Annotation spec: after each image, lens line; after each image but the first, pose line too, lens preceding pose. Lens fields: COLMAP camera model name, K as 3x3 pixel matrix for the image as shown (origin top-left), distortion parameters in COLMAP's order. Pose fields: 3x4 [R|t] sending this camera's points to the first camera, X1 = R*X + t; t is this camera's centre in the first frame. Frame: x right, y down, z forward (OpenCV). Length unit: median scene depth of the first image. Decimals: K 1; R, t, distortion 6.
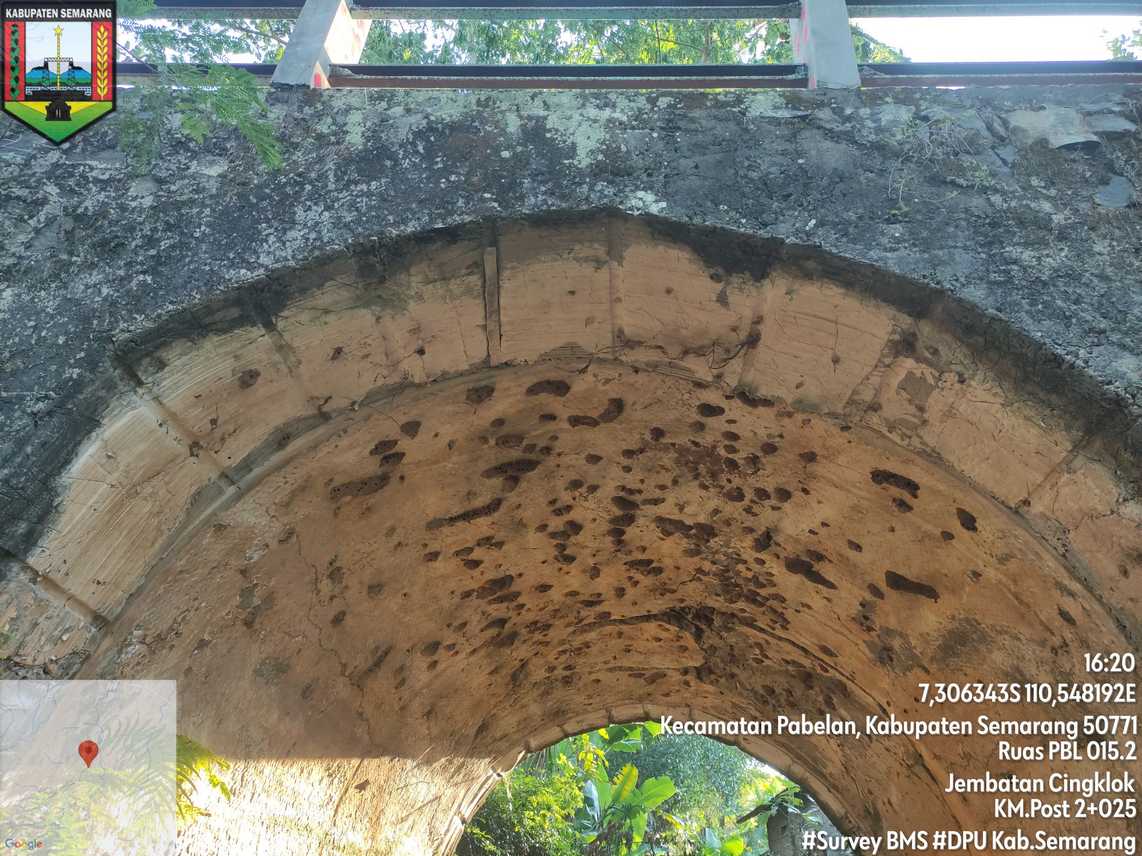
lens RADIAL K [[842.5, 0, 569.2], [0, 842.5, 423.2], [0, 0, 1]] dist [0.059804, -0.065517]
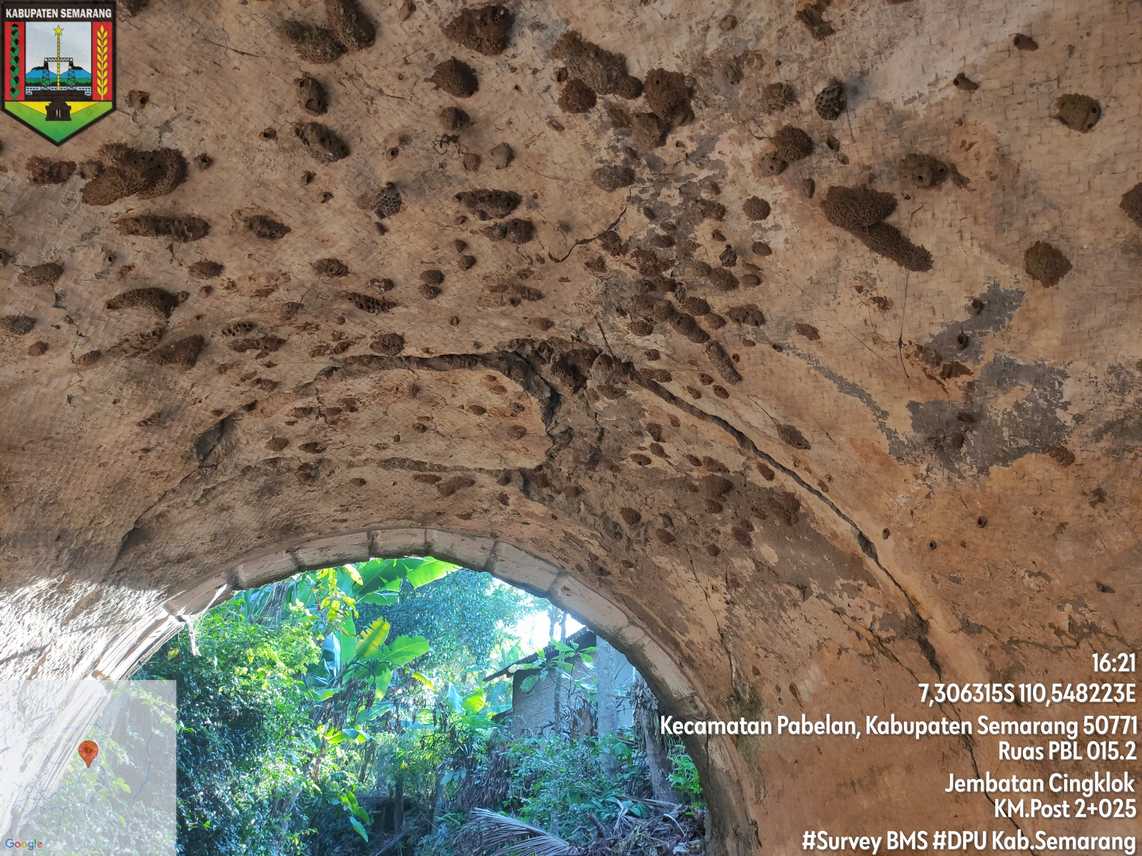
lens RADIAL K [[842.5, 0, 568.7], [0, 842.5, 423.2], [0, 0, 1]] dist [0.059804, -0.065517]
pose [[0.958536, 0.118506, 0.259162, 0.022272], [-0.155749, 0.979444, 0.128183, 0.256626], [-0.238645, -0.163233, 0.957290, 0.615414]]
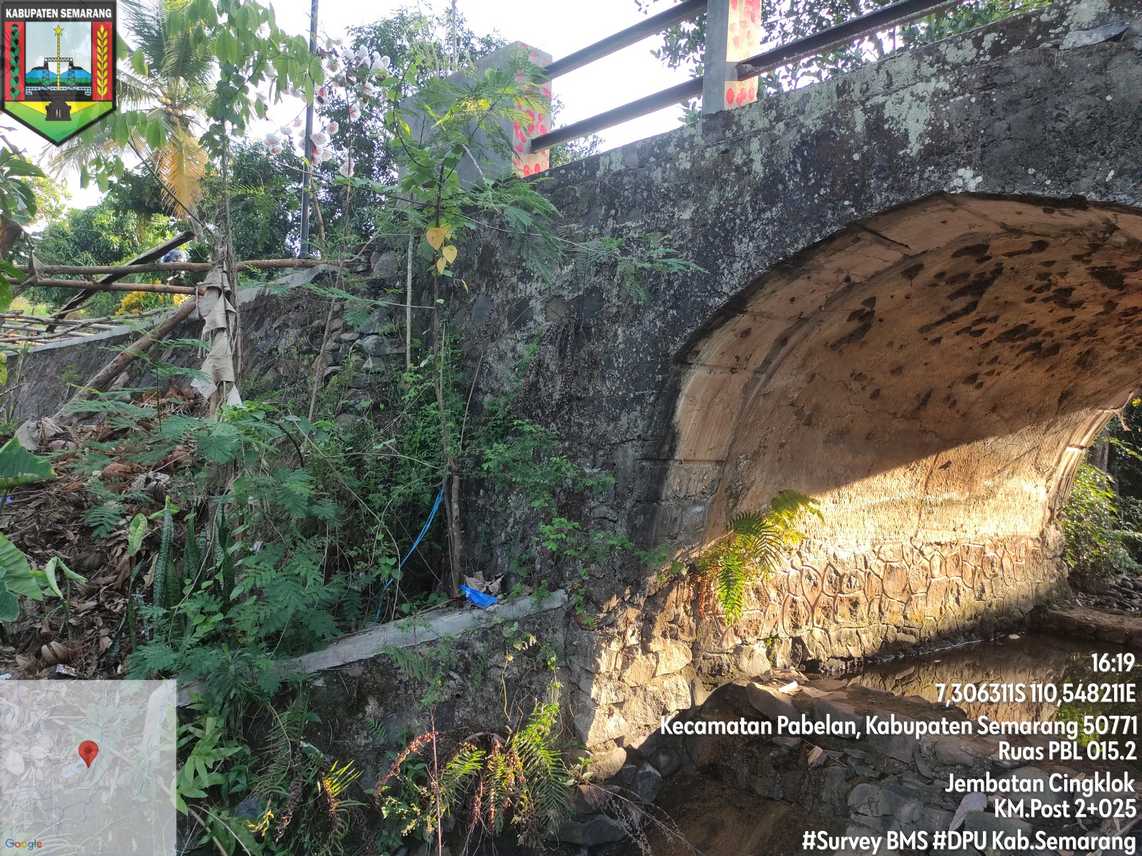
lens RADIAL K [[842.5, 0, 567.1], [0, 842.5, 426.1], [0, 0, 1]] dist [0.059804, -0.065517]
pose [[0.701091, -0.046007, -0.711586, 0.373375], [0.397858, 0.853385, 0.336814, -0.406114], [0.591761, -0.519248, 0.616604, -0.220155]]
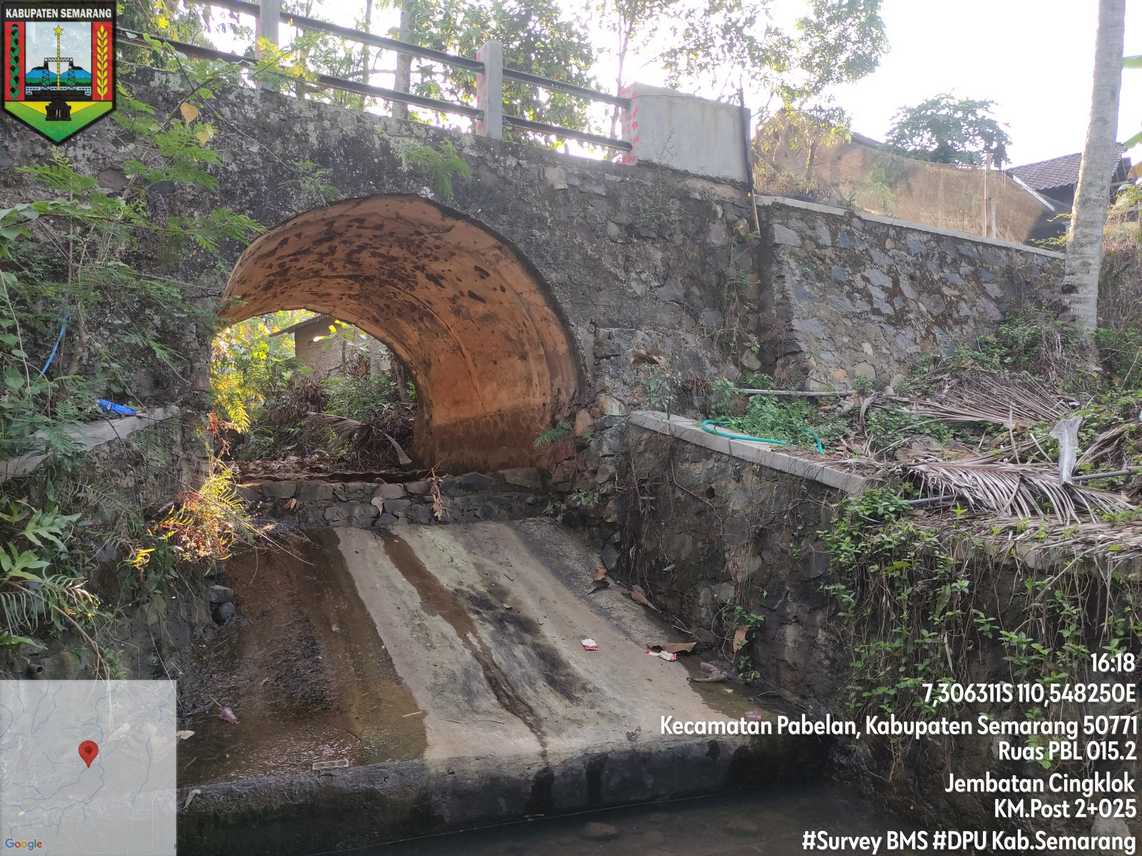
lens RADIAL K [[842.5, 0, 568.8], [0, 842.5, 426.7], [0, 0, 1]] dist [0.059804, -0.065517]
pose [[0.844478, -0.043723, 0.533803, -0.687183], [-0.246790, 0.852786, 0.460273, -0.663869], [-0.475344, -0.520428, 0.709368, -1.063127]]
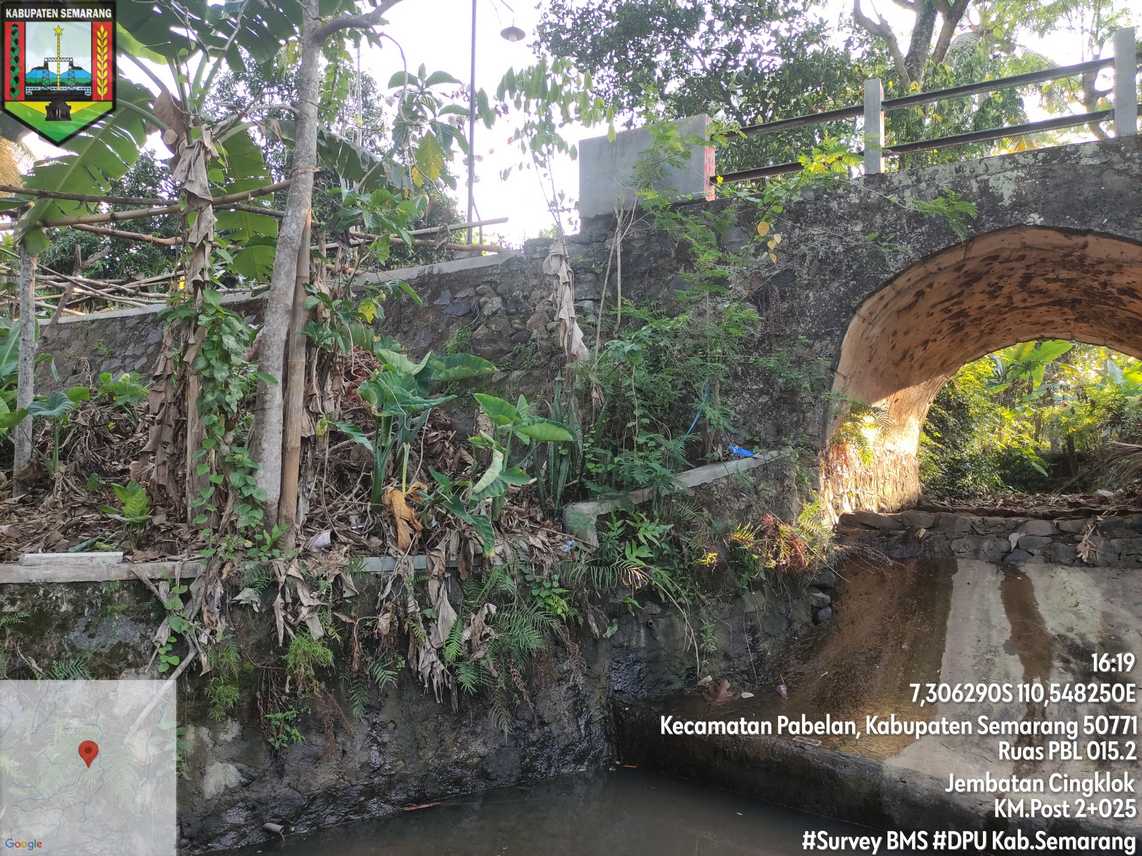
lens RADIAL K [[842.5, 0, 561.1], [0, 842.5, 427.6], [0, 0, 1]] dist [0.059804, -0.065517]
pose [[0.901580, -0.079408, -0.425263, -0.110958], [0.272150, 0.868236, 0.414850, -0.811446], [0.336286, -0.489756, 0.804395, -1.344981]]
